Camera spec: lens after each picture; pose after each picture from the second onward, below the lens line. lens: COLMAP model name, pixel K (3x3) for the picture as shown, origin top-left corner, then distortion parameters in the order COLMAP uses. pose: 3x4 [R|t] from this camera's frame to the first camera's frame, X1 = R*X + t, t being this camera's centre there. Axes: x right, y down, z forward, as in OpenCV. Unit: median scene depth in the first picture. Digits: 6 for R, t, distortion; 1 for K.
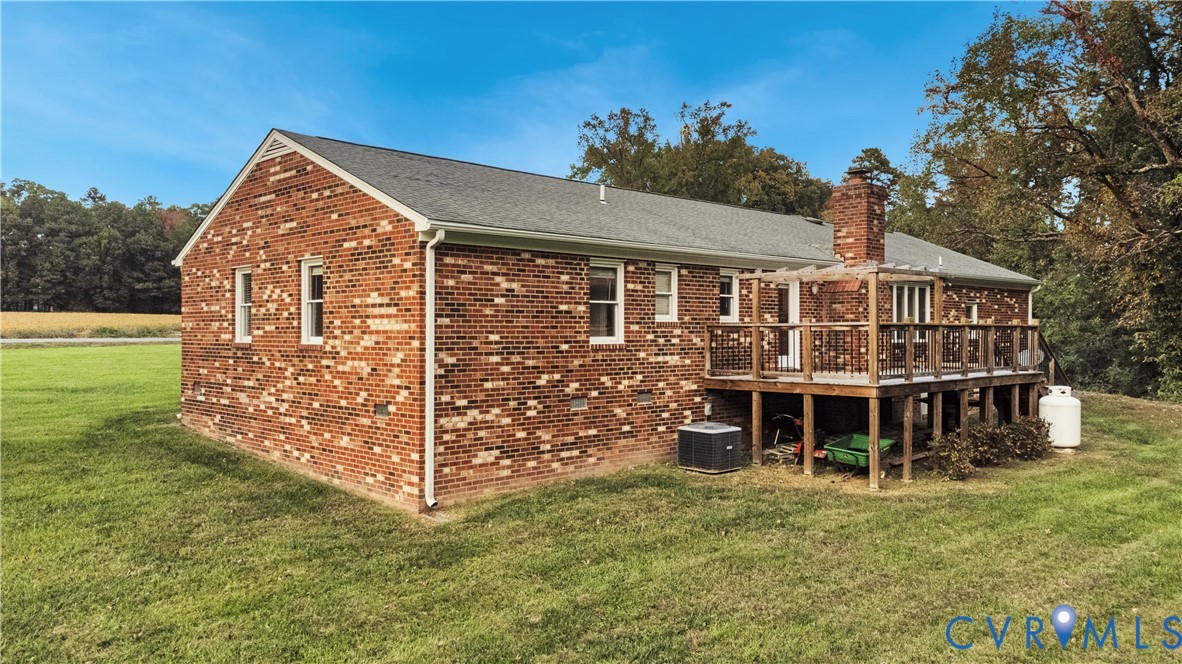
lens RADIAL K [[868.1, 0, 591.7], [0, 868.1, 331.6], [0, 0, 1]] dist [0.052239, -0.018344]
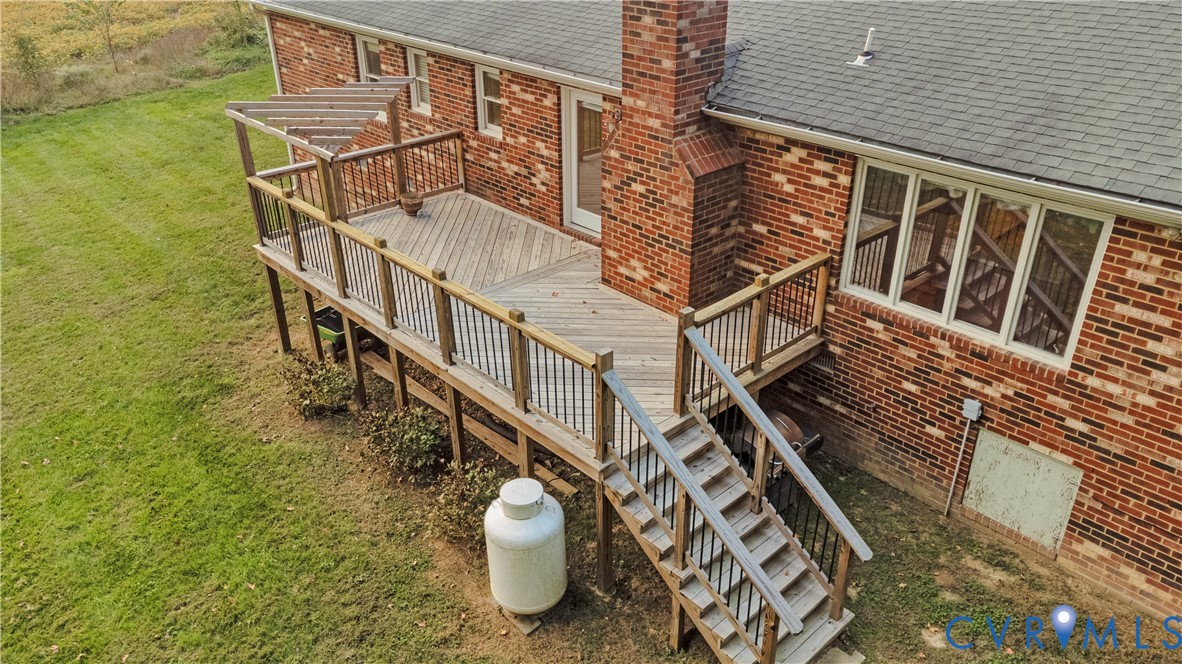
lens RADIAL K [[868.1, 0, 596.9], [0, 868.1, 332.9], [0, 0, 1]] dist [0.052239, -0.018344]
pose [[-0.004255, 0.474523, -0.880233, 1.066917], [-0.000353, 0.880240, 0.474528, -0.259976], [0.999991, 0.002330, -0.003578, 1.261238]]
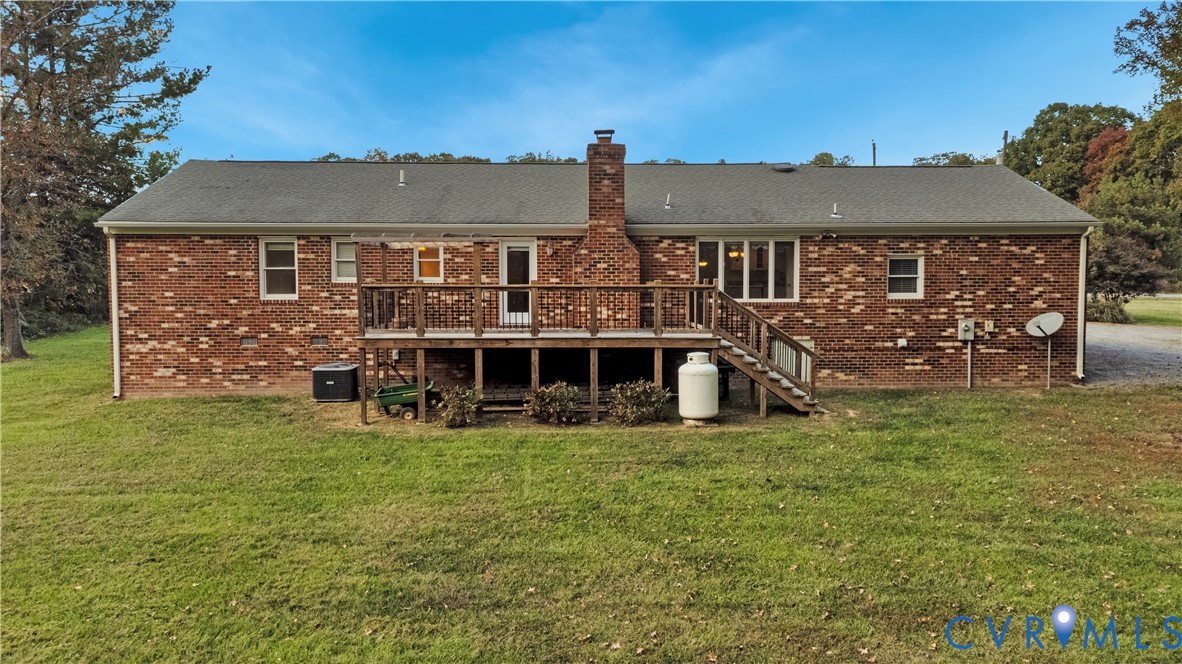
lens RADIAL K [[868.1, 0, 599.3], [0, 868.1, 335.5], [0, 0, 1]] dist [0.052239, -0.018344]
pose [[0.744129, 0.042261, -0.666697, 1.285164], [0.000182, 0.997984, 0.063464, -0.016069], [0.668036, -0.047346, 0.742622, 0.316931]]
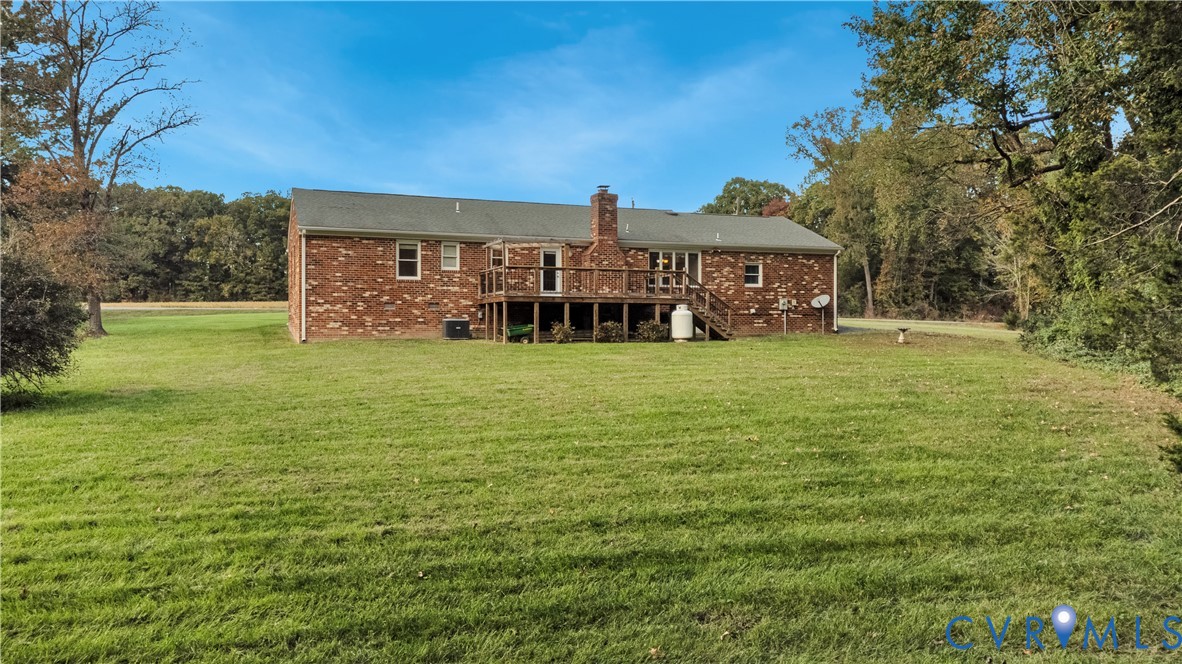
lens RADIAL K [[868.1, 0, 602.1], [0, 868.1, 336.2], [0, 0, 1]] dist [0.052239, -0.018344]
pose [[0.926831, 0.003857, -0.375458, 1.255132], [-0.000744, 0.999964, 0.008435, 0.134008], [0.375477, -0.007539, 0.926801, -0.804025]]
